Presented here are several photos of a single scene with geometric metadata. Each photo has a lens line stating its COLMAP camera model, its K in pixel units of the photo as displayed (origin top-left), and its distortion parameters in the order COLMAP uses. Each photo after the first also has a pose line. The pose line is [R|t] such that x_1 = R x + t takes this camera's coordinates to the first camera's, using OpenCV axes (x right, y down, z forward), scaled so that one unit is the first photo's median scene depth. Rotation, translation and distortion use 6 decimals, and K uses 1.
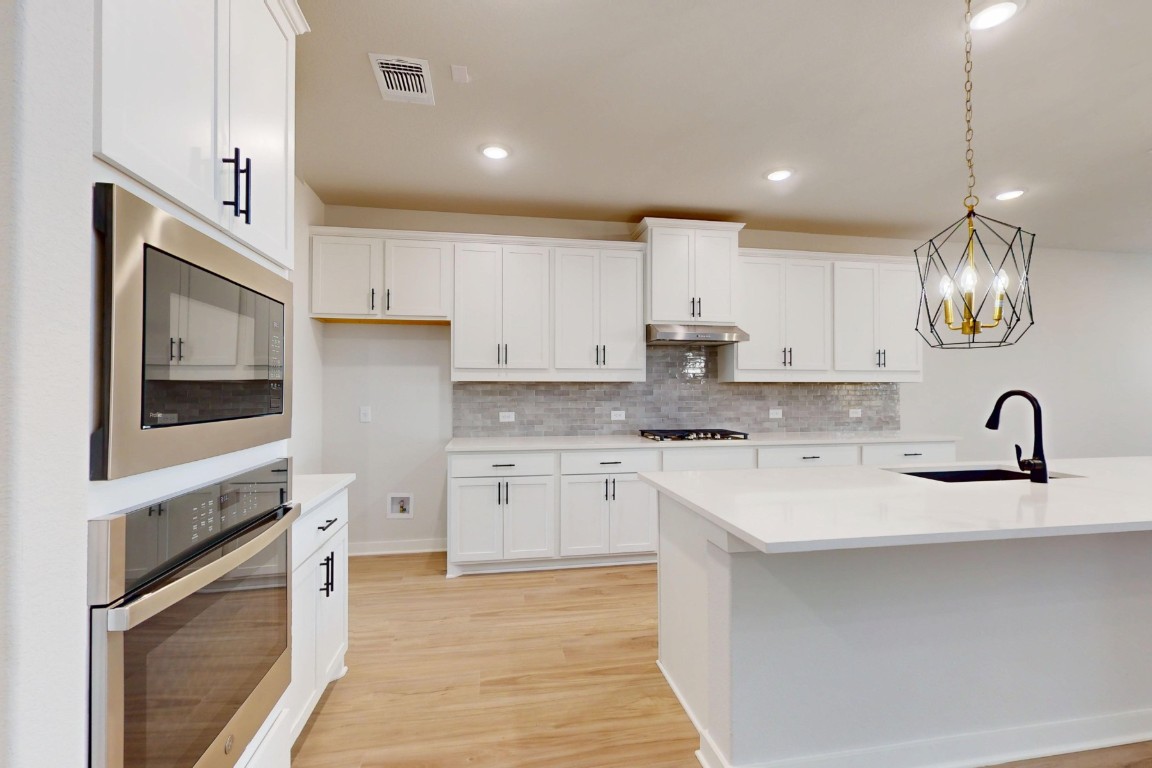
lens RADIAL K [[498.9, 0, 576.0], [0, 498.9, 384.0], [0, 0, 1]] dist [-0.014494, -0.000320]
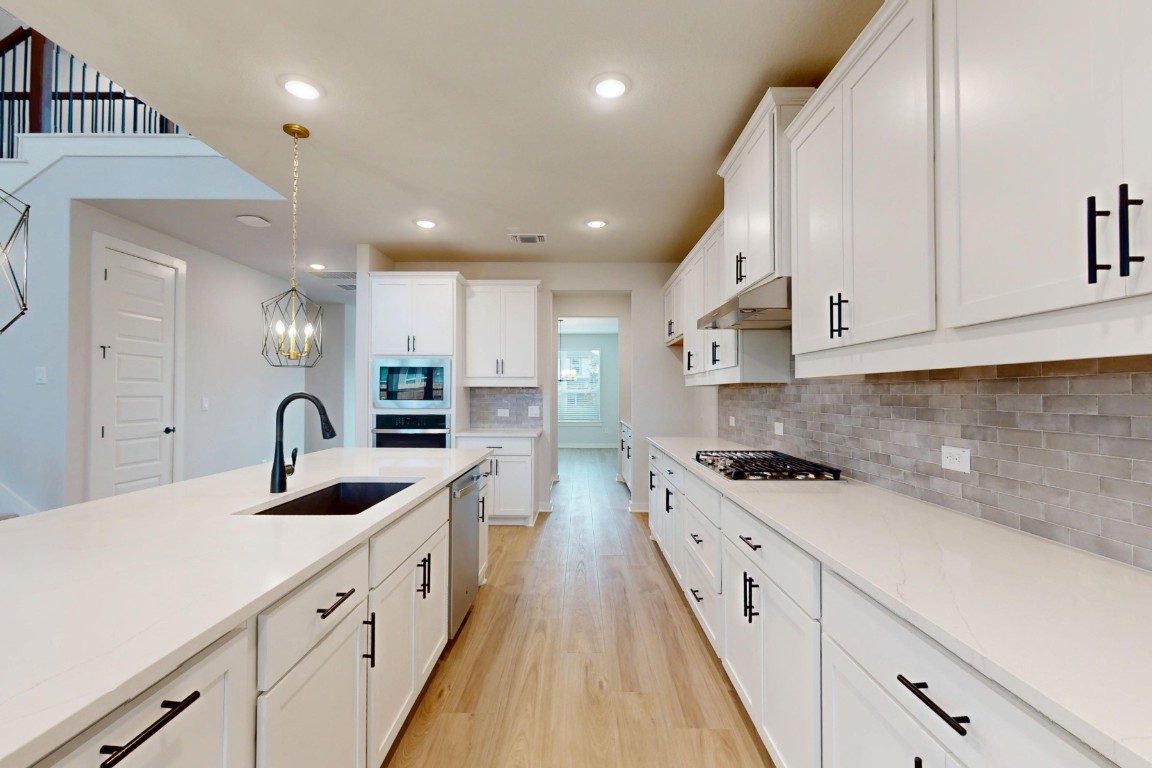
lens RADIAL K [[499.2, 0, 576.0], [0, 499.2, 384.0], [0, 0, 1]] dist [0.000829, -0.001222]
pose [[-0.176108, -0.021078, -0.984145, 0.863642], [0.006442, 0.999725, -0.022565, 0.011538], [0.984350, -0.010313, -0.175923, 0.839472]]
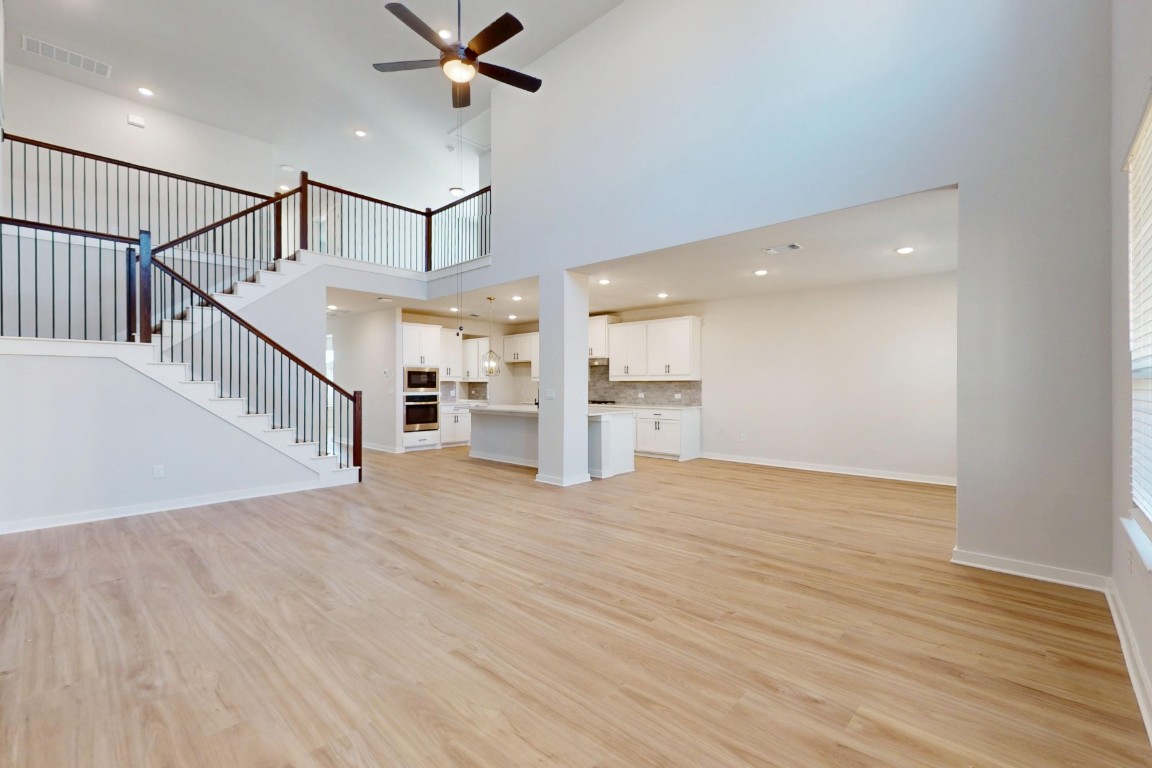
lens RADIAL K [[499.2, 0, 576.0], [0, 499.2, 384.0], [0, 0, 1]] dist [0.000829, -0.001222]
pose [[0.601395, -0.000820, -0.798951, 2.069826], [0.008609, 0.999948, 0.005454, -0.004054], [0.798906, -0.010158, 0.601371, -0.545798]]
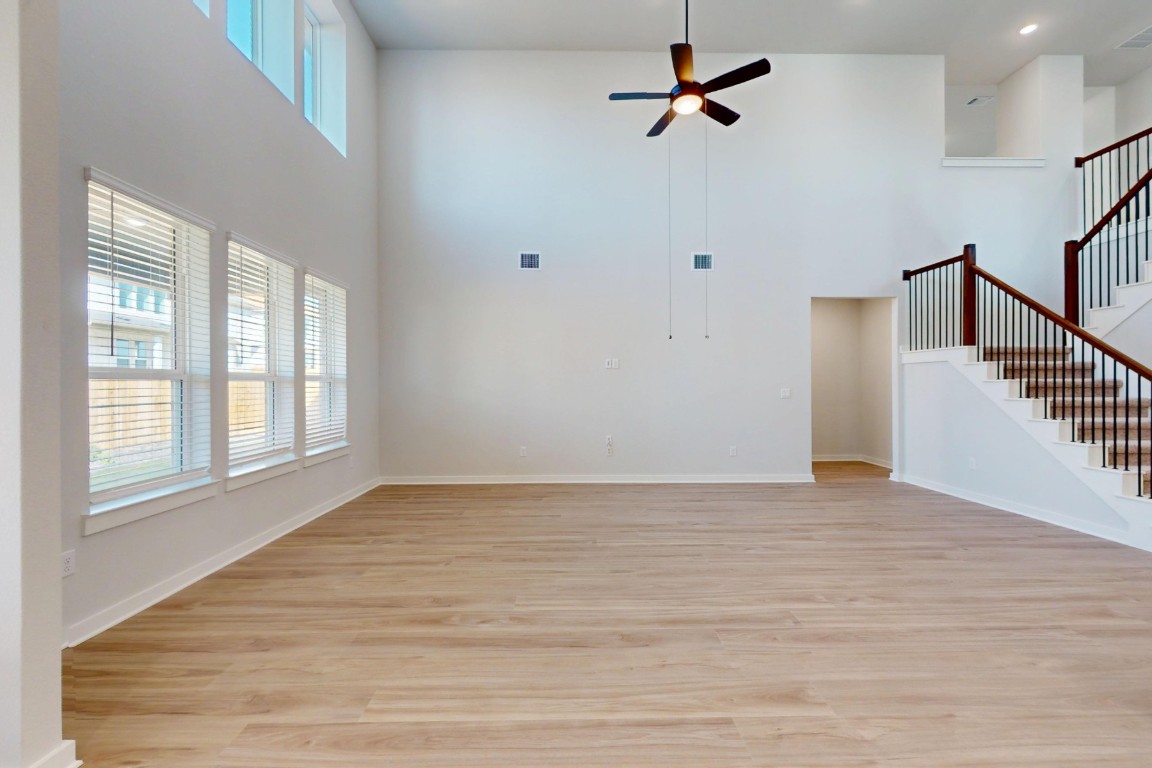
lens RADIAL K [[499.2, 0, 576.0], [0, 499.2, 384.0], [0, 0, 1]] dist [0.000829, -0.001222]
pose [[-0.987773, 0.004061, 0.155848, 1.322296], [0.001976, 0.999906, -0.013537, 0.013354], [-0.155889, -0.013064, -0.987688, 0.804649]]
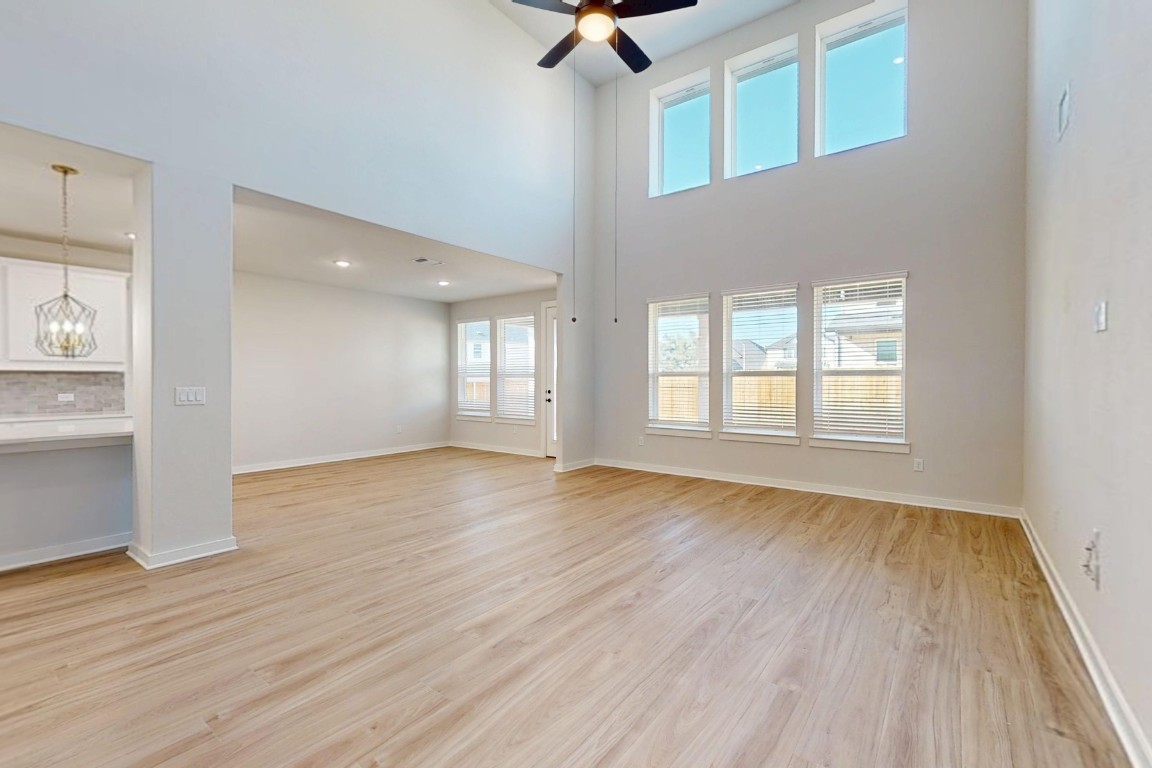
lens RADIAL K [[499.2, 0, 576.0], [0, 499.2, 384.0], [0, 0, 1]] dist [0.000829, -0.001222]
pose [[0.732534, -0.005864, 0.680705, 0.704544], [-0.009233, 0.999785, 0.018549, -0.006274], [-0.680667, -0.019873, 0.732323, -0.737182]]
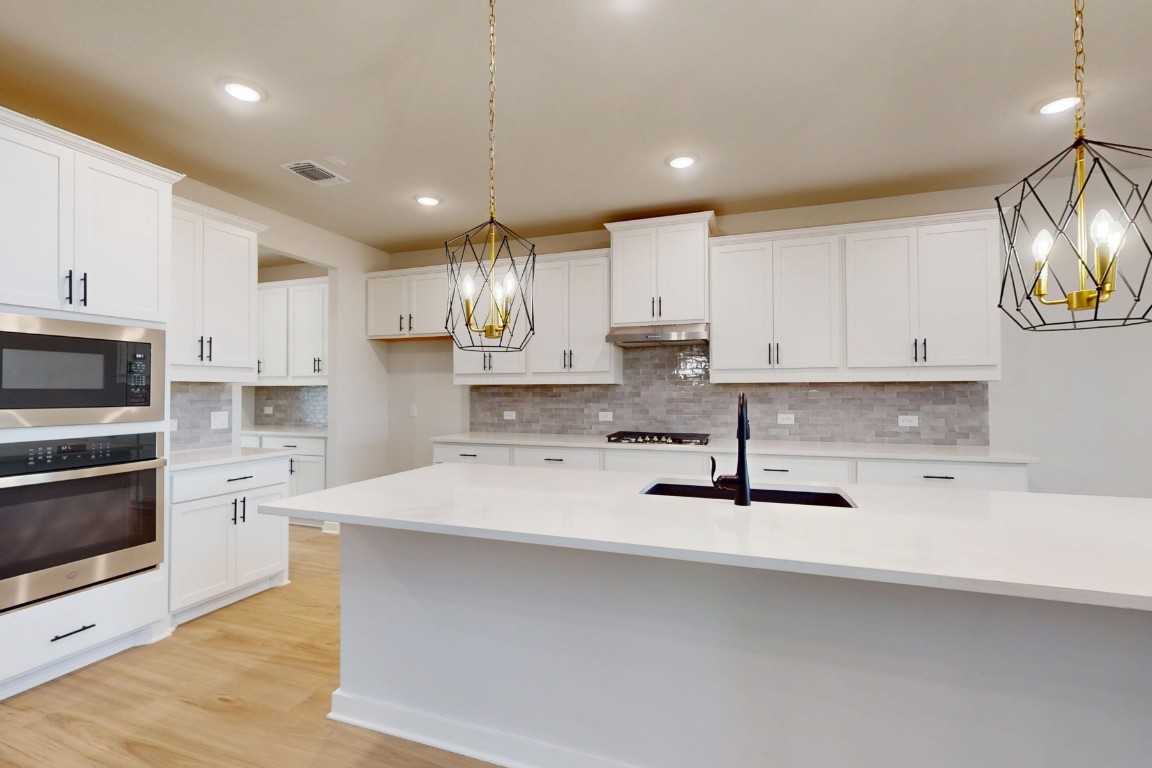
lens RADIAL K [[499.2, 0, 576.0], [0, 499.2, 384.0], [0, 0, 1]] dist [0.000829, -0.001222]
pose [[0.870042, -0.009001, -0.492896, 0.543936], [0.007286, 0.999959, -0.005400, 0.000840], [0.492924, 0.001107, 0.870072, 0.069231]]
